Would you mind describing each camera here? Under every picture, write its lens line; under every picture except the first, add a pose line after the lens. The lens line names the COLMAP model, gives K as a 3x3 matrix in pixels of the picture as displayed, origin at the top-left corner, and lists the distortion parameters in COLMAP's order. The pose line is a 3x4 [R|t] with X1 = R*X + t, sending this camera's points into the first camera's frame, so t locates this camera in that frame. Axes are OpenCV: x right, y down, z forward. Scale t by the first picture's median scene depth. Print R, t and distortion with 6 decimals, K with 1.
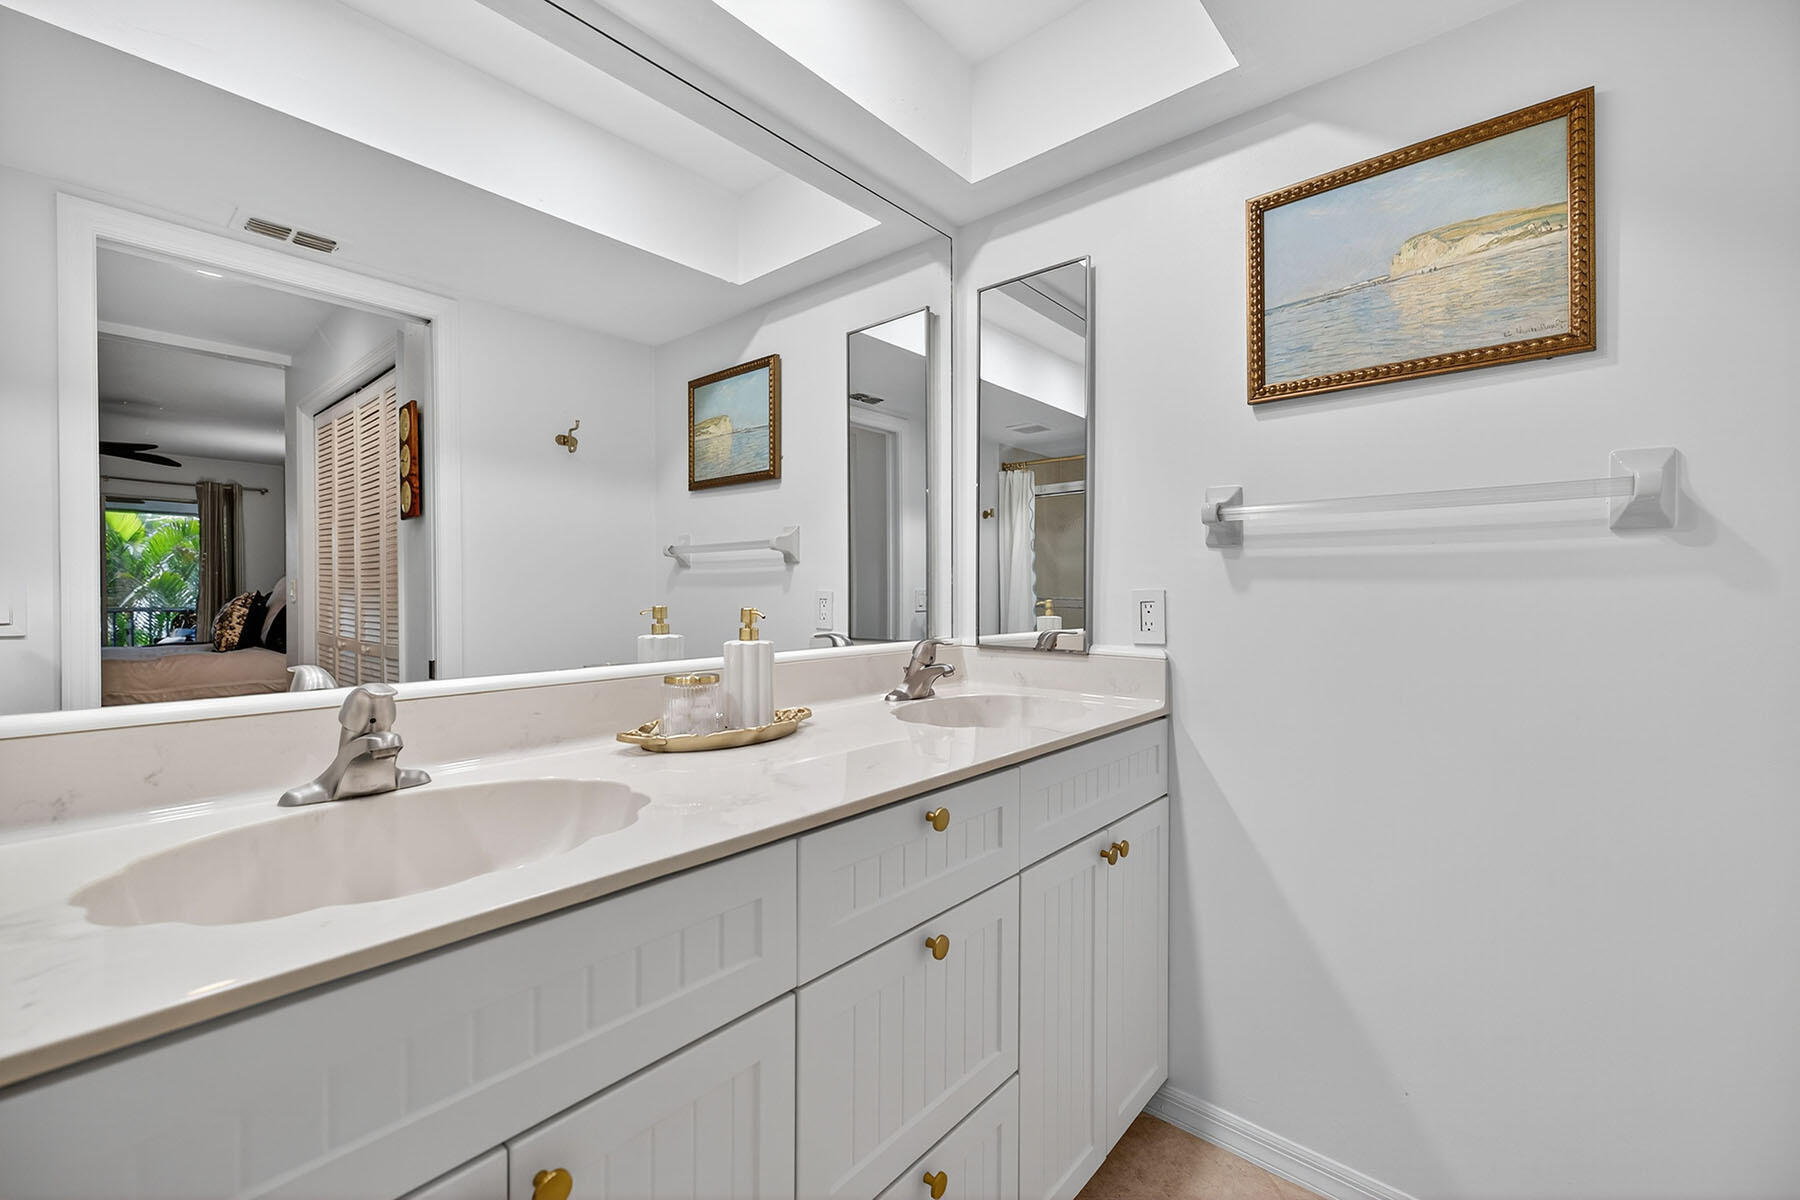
lens RADIAL K [[735.3, 0, 893.1], [0, 735.3, 600.3], [0, 0, 1]] dist [-0.000258, 0.000044]
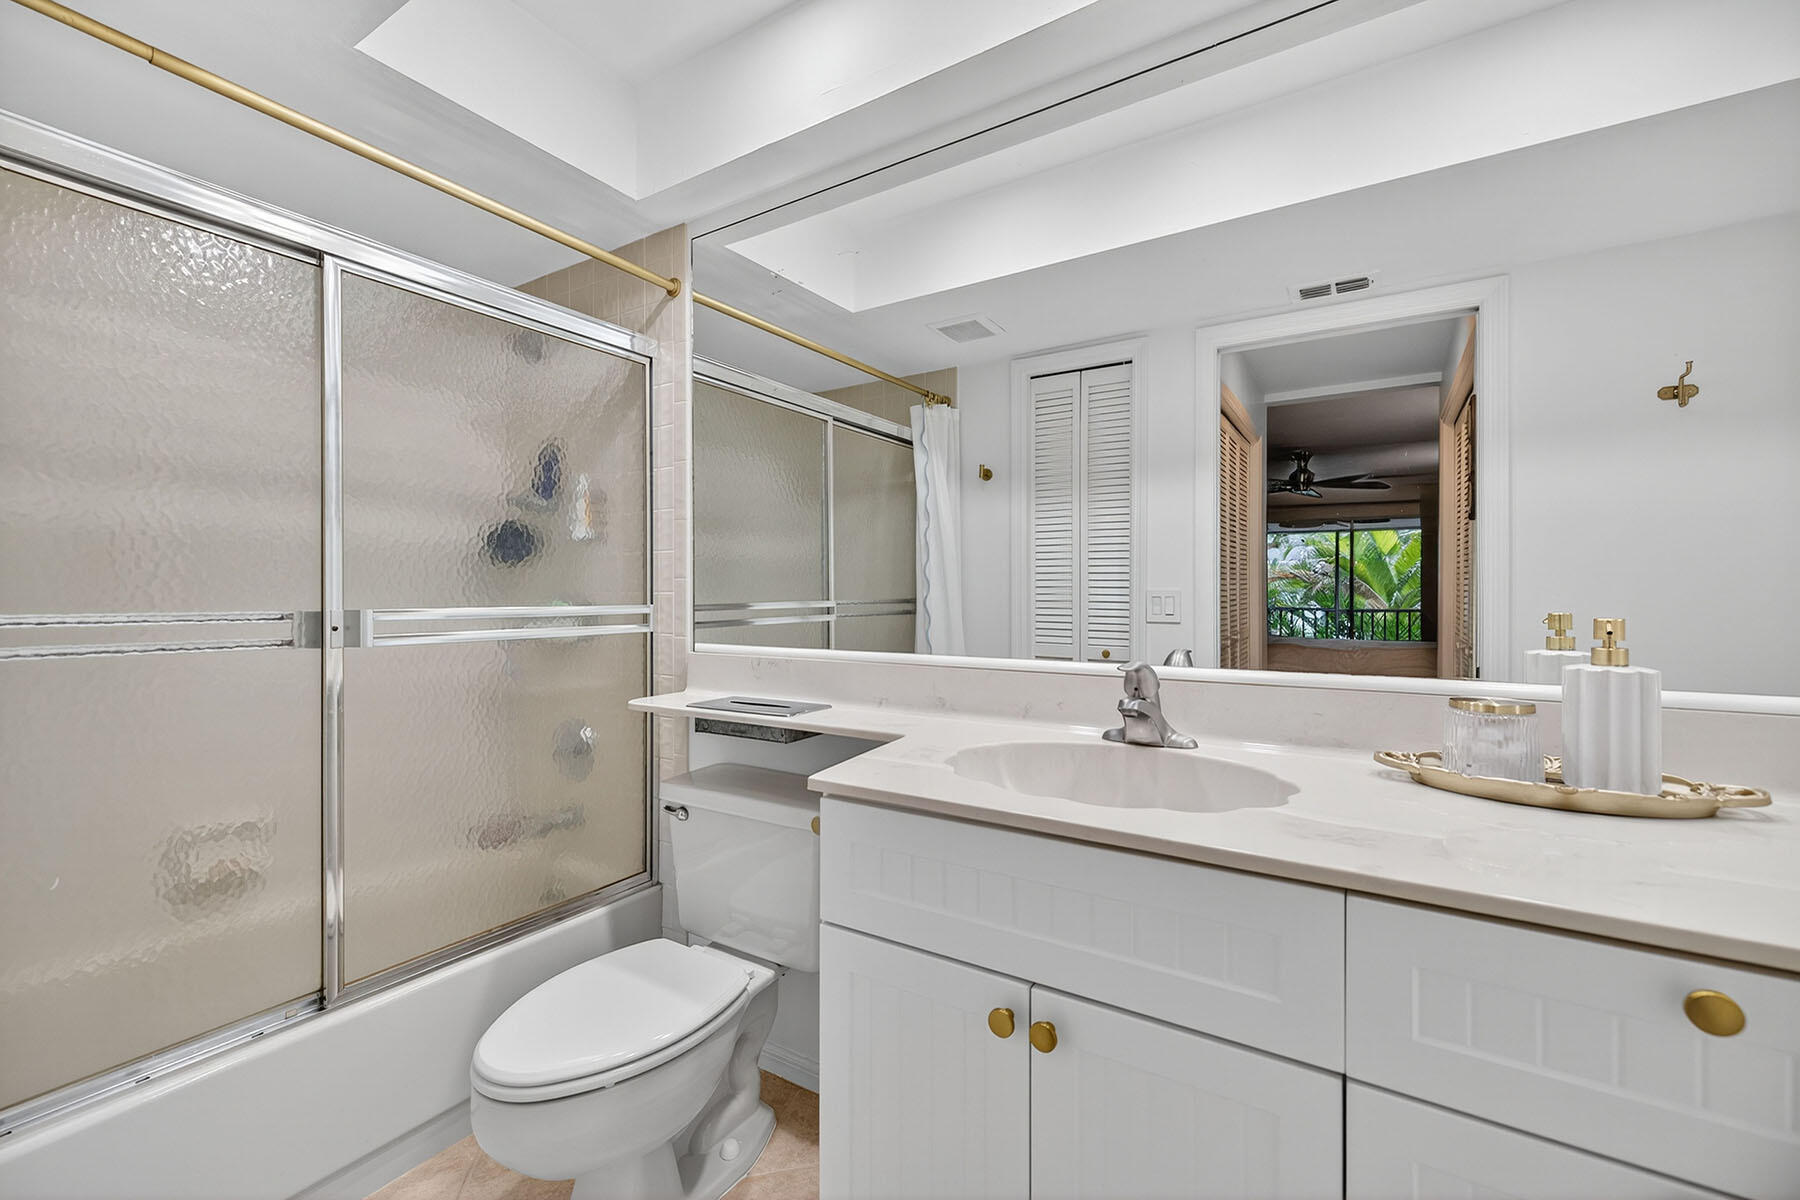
lens RADIAL K [[735.3, 0, 893.1], [0, 735.3, 600.3], [0, 0, 1]] dist [-0.000258, 0.000044]
pose [[0.142808, 0.008393, -0.989715, 0.361682], [-0.014032, 0.999881, 0.006454, -0.001224], [0.989651, 0.012966, 0.142909, 0.229271]]
